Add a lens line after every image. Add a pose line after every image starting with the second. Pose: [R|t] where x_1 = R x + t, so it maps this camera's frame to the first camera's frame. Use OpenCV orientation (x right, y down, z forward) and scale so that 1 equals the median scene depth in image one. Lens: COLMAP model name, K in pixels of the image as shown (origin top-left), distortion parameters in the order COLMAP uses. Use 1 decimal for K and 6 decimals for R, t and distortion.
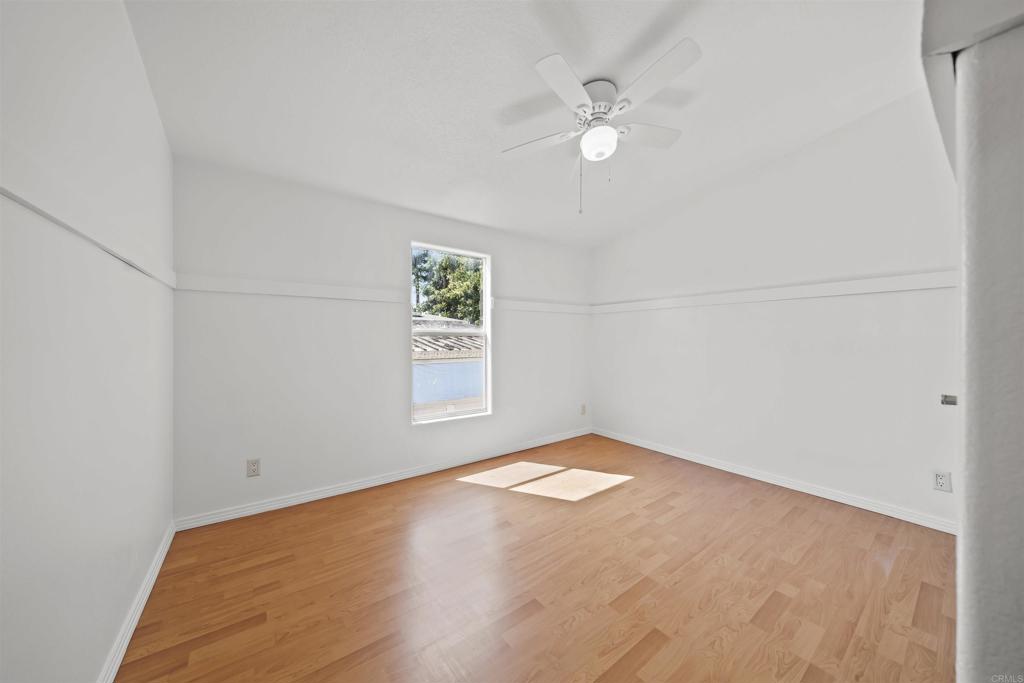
lens RADIAL K [[344.0, 0, 512.0], [0, 344.0, 341.5], [0, 0, 1]] dist [0.000457, 0.000014]
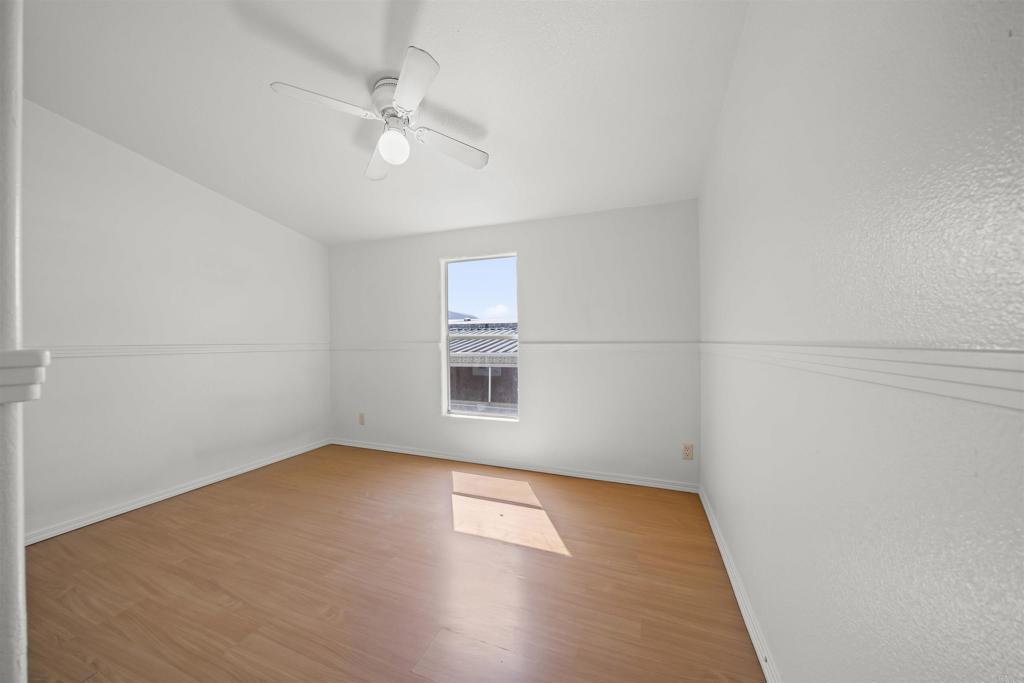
lens RADIAL K [[344.0, 0, 512.0], [0, 344.0, 341.5], [0, 0, 1]] dist [0.000457, 0.000014]
pose [[0.543484, 0.001827, -0.839417, 0.858346], [-0.003953, 0.999992, -0.000383, -0.018721], [0.839410, 0.003526, 0.543487, 0.544788]]
